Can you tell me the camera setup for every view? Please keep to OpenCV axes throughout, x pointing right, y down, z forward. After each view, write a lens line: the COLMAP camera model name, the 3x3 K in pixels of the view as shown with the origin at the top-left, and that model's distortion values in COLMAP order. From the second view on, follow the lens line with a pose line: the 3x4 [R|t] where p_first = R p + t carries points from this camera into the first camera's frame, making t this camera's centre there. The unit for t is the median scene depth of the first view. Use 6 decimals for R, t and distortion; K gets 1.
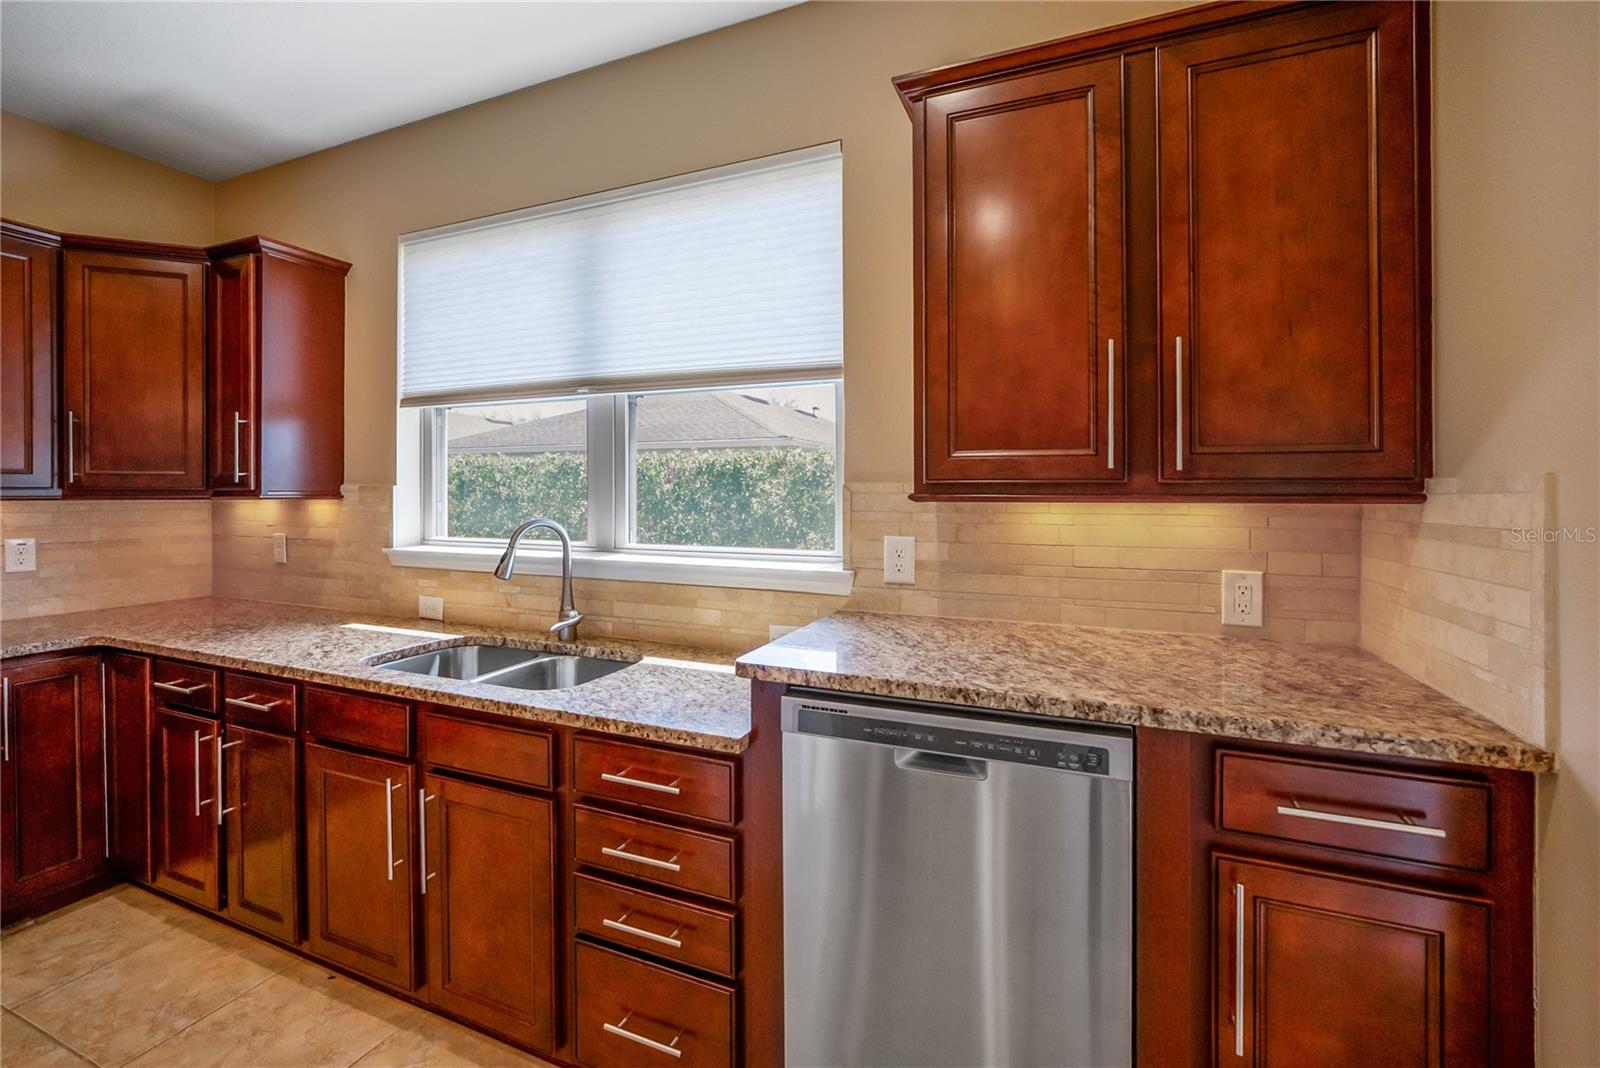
lens RADIAL K [[666.5, 0, 818.7], [0, 666.5, 491.6], [0, 0, 1]] dist [-0.003739, 0.000039]
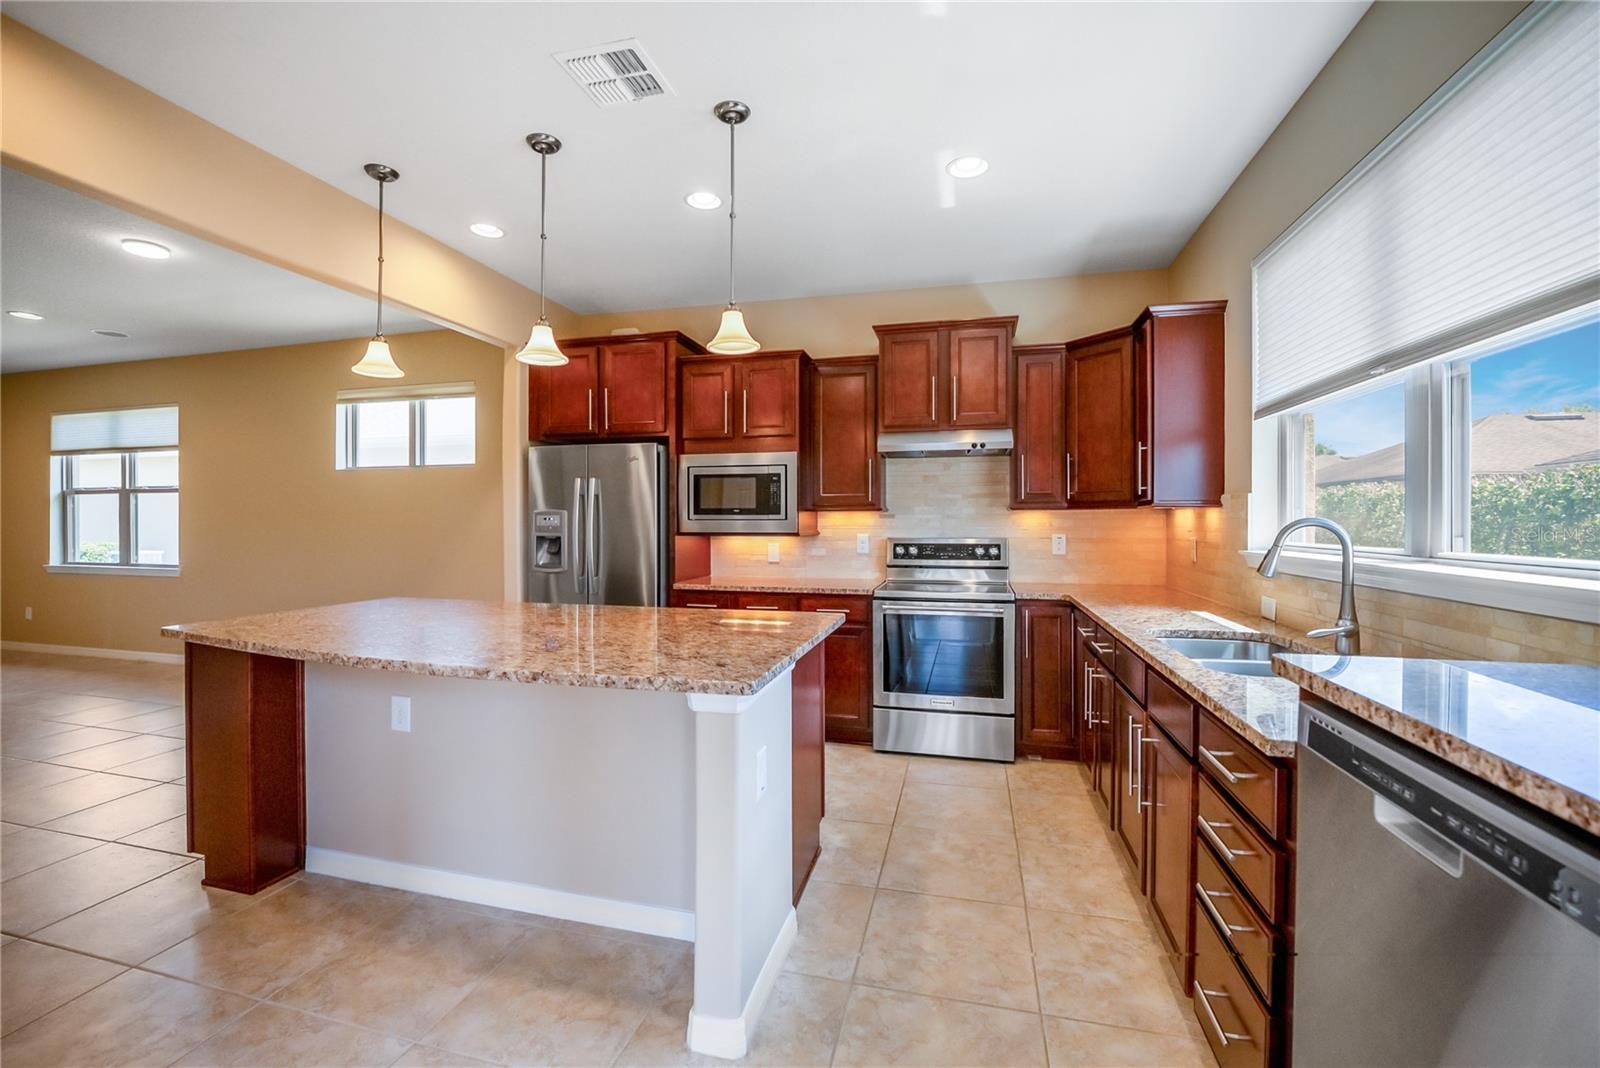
lens RADIAL K [[667.6, 0, 774.4], [0, 667.6, 523.0], [0, 0, 1]] dist [-0.006959, 0.000008]
pose [[0.105576, 0.002448, -0.994408, 0.424573], [-0.002080, 0.999995, 0.002241, 0.047071], [0.994409, 0.001831, 0.105581, 0.144958]]
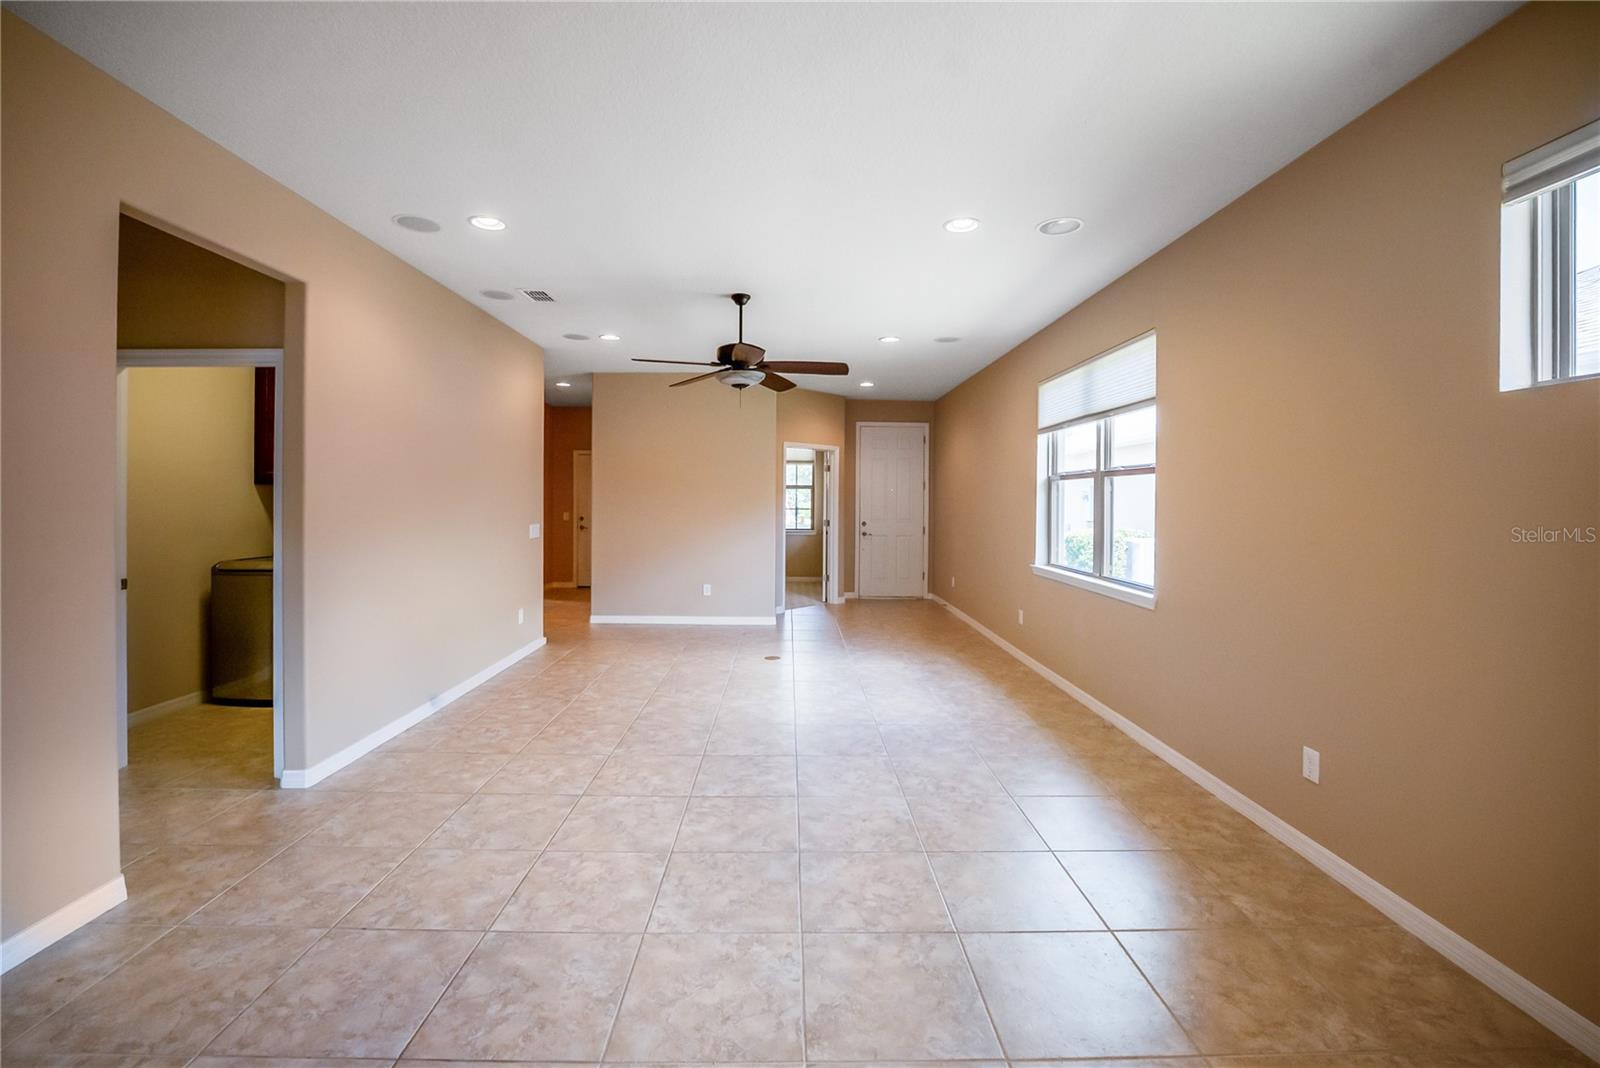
lens RADIAL K [[677.5, 0, 802.3], [0, 677.5, 505.4], [0, 0, 1]] dist [-0.005543, 0.000082]
pose [[-0.920043, -0.004116, -0.391795, -1.164842], [-0.008836, 0.999908, 0.010247, 0.002459], [0.391717, 0.012889, -0.919995, -0.836227]]
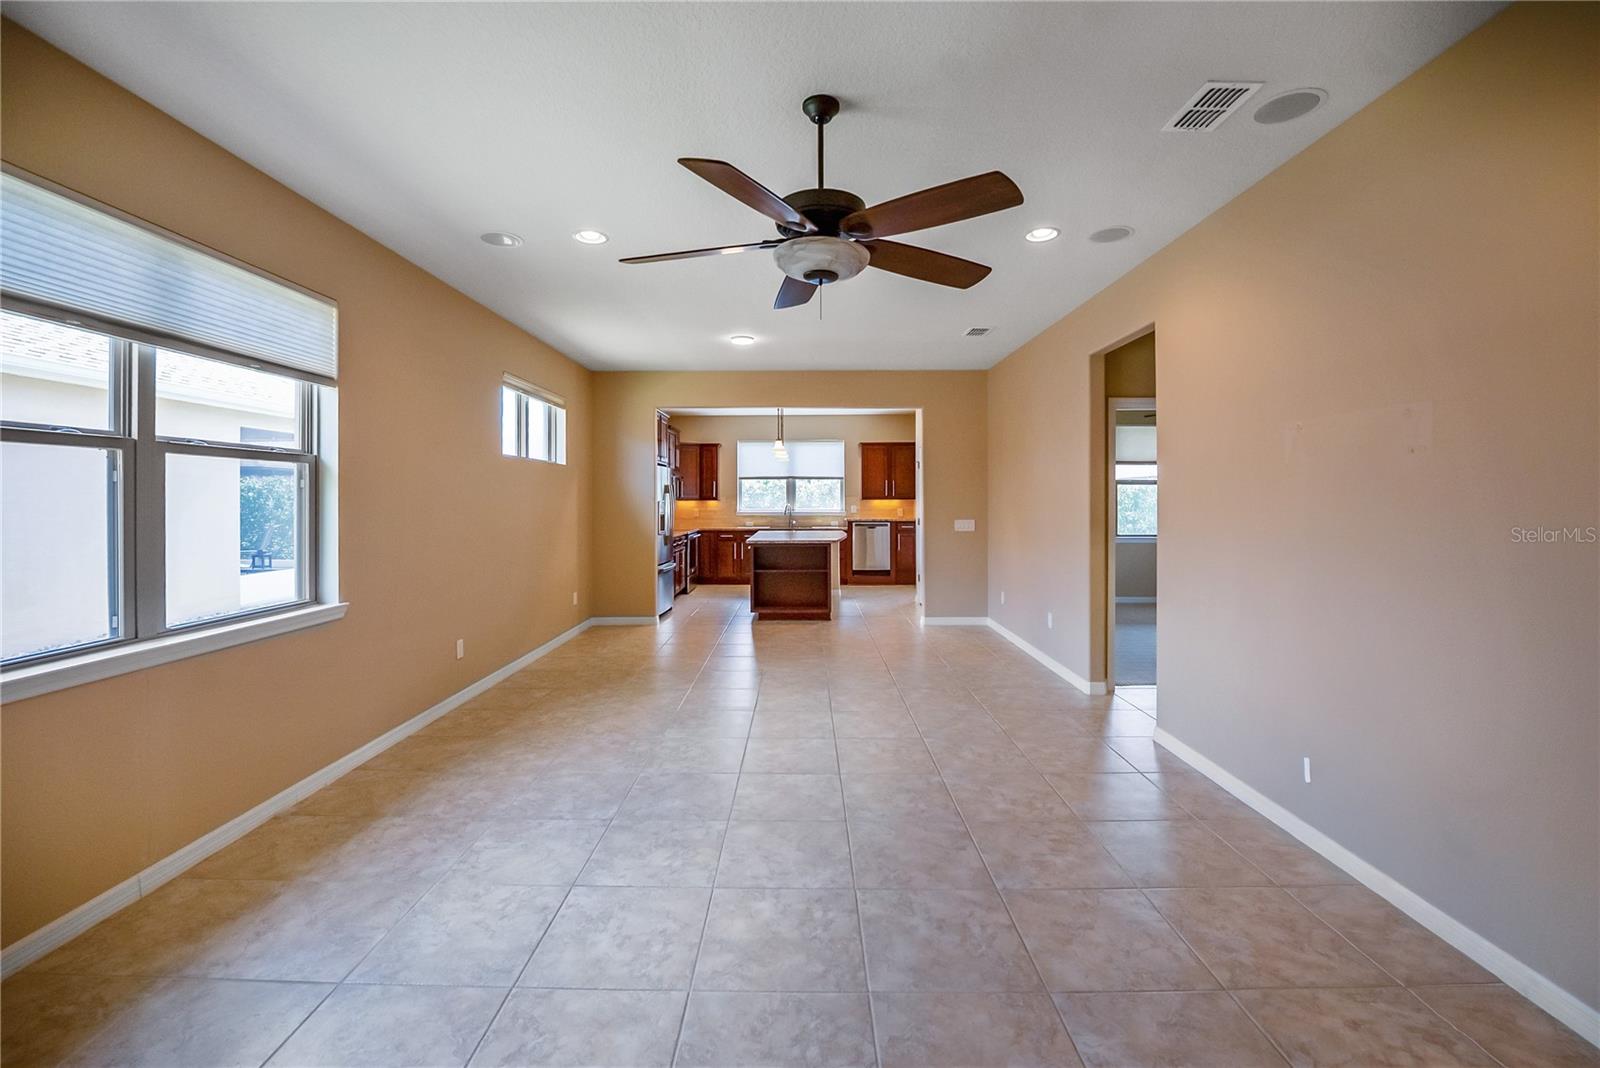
lens RADIAL K [[673.0, 0, 790.9], [0, 673.0, 499.8], [0, 0, 1]] dist [-0.028203, 0.000115]
pose [[0.934104, -0.001883, 0.356997, -2.325073], [0.002234, 0.999997, -0.000572, 0.013043], [-0.356995, 0.001332, 0.934105, -4.069429]]
